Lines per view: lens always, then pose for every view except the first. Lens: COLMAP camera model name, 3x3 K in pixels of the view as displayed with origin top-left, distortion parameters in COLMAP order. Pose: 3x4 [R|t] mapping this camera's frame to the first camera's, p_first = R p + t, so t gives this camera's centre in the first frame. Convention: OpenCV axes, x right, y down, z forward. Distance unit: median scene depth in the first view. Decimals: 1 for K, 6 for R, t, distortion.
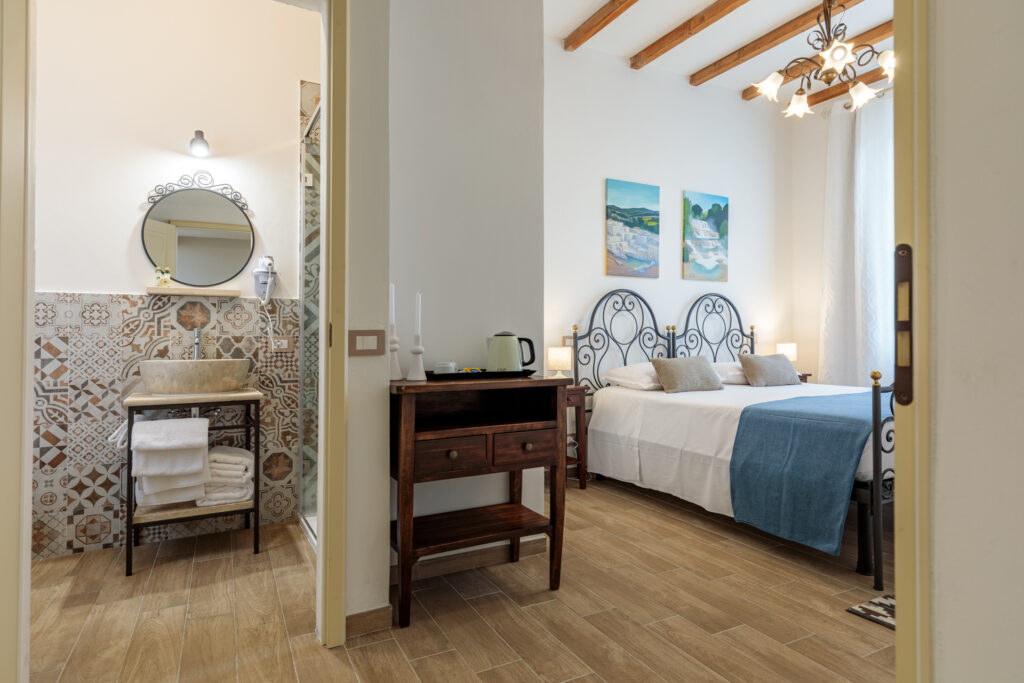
lens RADIAL K [[600.1, 0, 520.9], [0, 600.1, 323.1], [0, 0, 1]] dist [0.009833, 0.000633]
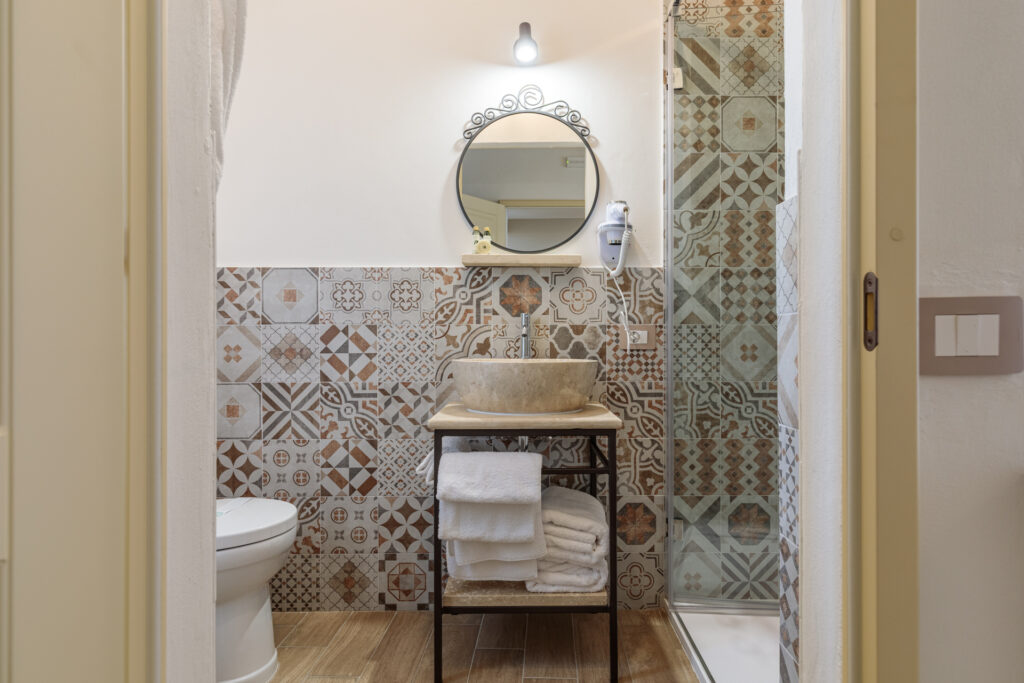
lens RADIAL K [[600.1, 0, 520.9], [0, 600.1, 323.1], [0, 0, 1]] dist [0.009833, 0.000633]
pose [[0.875522, -0.003201, -0.483168, -0.219719], [0.008947, 0.999914, 0.009588, 0.014032], [0.483095, -0.012718, 0.875475, 0.414553]]
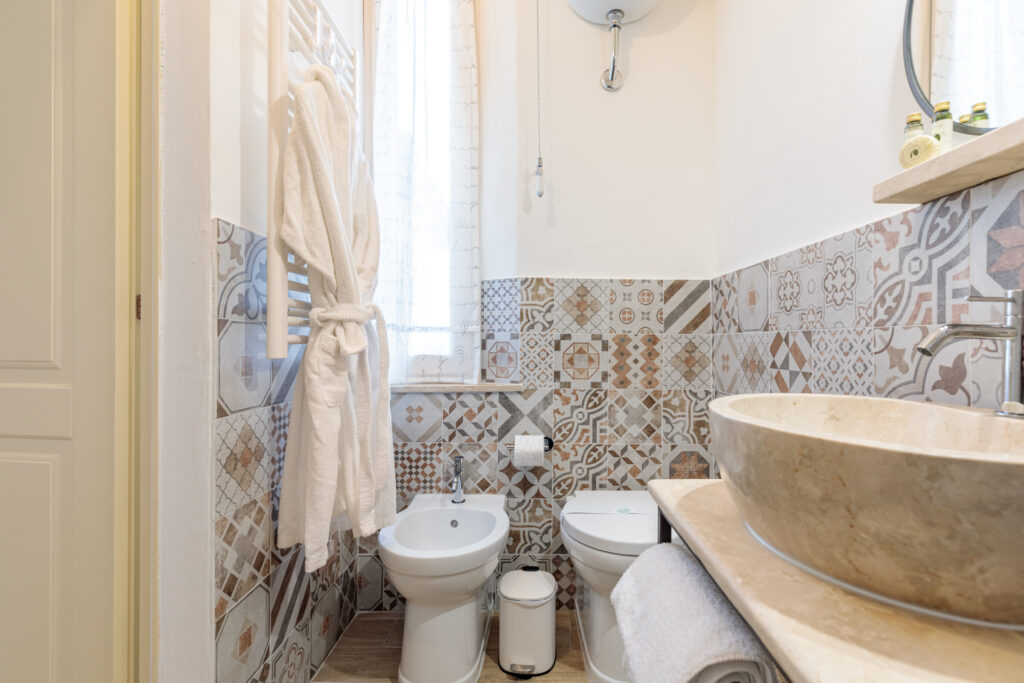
lens RADIAL K [[466.5, 0, 512.0], [0, 466.5, 341.5], [0, 0, 1]] dist [0.000648, -0.000033]
pose [[-0.529871, 0.001626, -0.848077, -0.276307], [0.013252, 0.999892, -0.006363, 0.030038], [0.847975, -0.014610, -0.529835, 0.968495]]
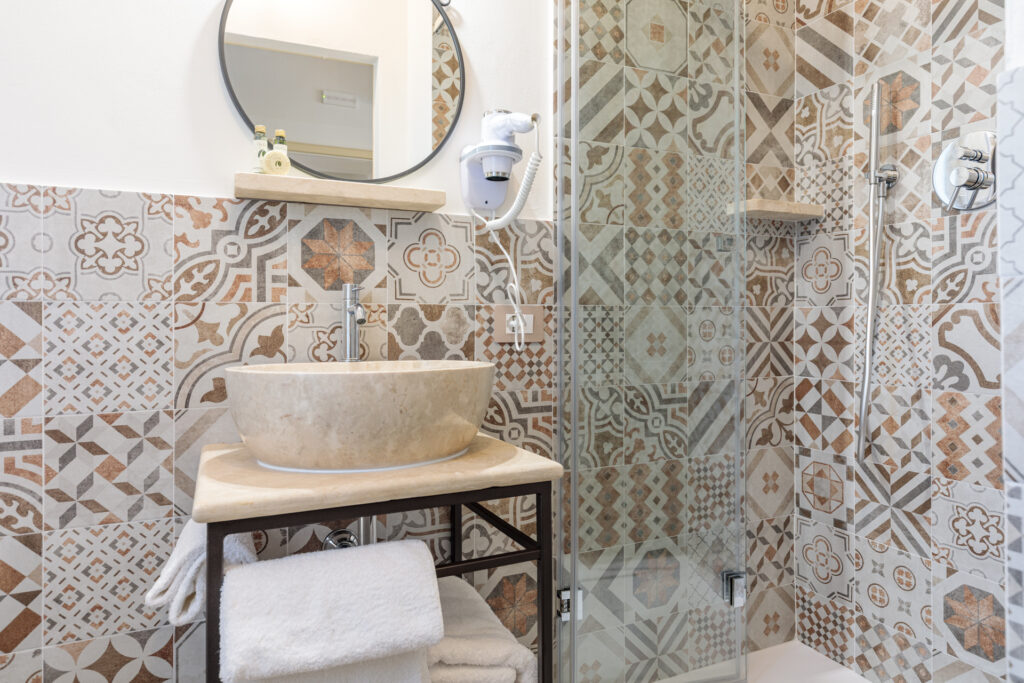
lens RADIAL K [[647.8, 0, 512.0], [0, 647.8, 311.4], [0, 0, 1]] dist [0.002043, 0.000493]
pose [[0.997259, 0.000194, -0.073986, -0.416431], [0.000705, 0.999926, 0.012122, 0.023071], [0.073983, -0.012141, 0.997186, 0.602441]]
